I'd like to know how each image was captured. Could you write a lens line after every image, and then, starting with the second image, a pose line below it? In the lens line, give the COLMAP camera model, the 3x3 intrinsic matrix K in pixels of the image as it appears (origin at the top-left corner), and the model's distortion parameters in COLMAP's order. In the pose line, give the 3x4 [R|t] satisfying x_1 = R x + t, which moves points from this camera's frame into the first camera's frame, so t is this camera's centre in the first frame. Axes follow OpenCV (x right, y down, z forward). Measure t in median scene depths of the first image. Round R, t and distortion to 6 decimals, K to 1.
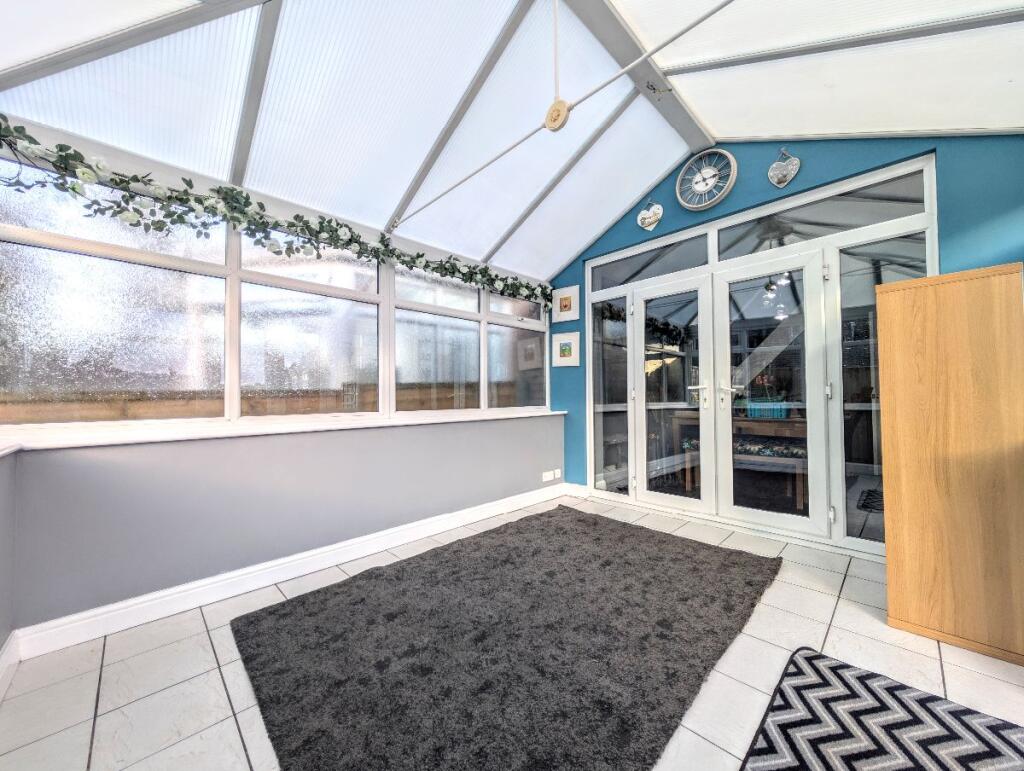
lens RADIAL K [[385.0, 0, 512.1], [0, 385.0, 385.6], [0, 0, 1]] dist [-0.005140, 0.001222]
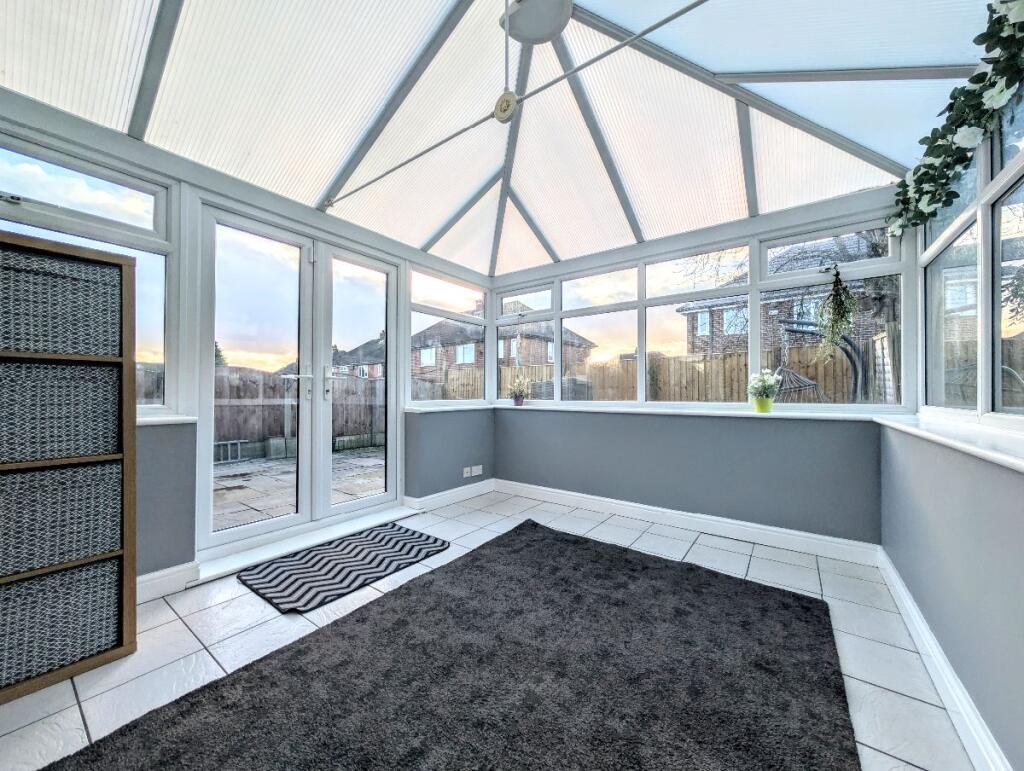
lens RADIAL K [[385.0, 0, 511.7], [0, 385.0, 388.0], [0, 0, 1]] dist [-0.005140, 0.001222]
pose [[-0.986759, 0.006774, -0.162053, 0.277127], [0.012489, 0.999334, -0.034273, 0.068791], [0.161713, -0.035843, -0.986187, 2.019368]]
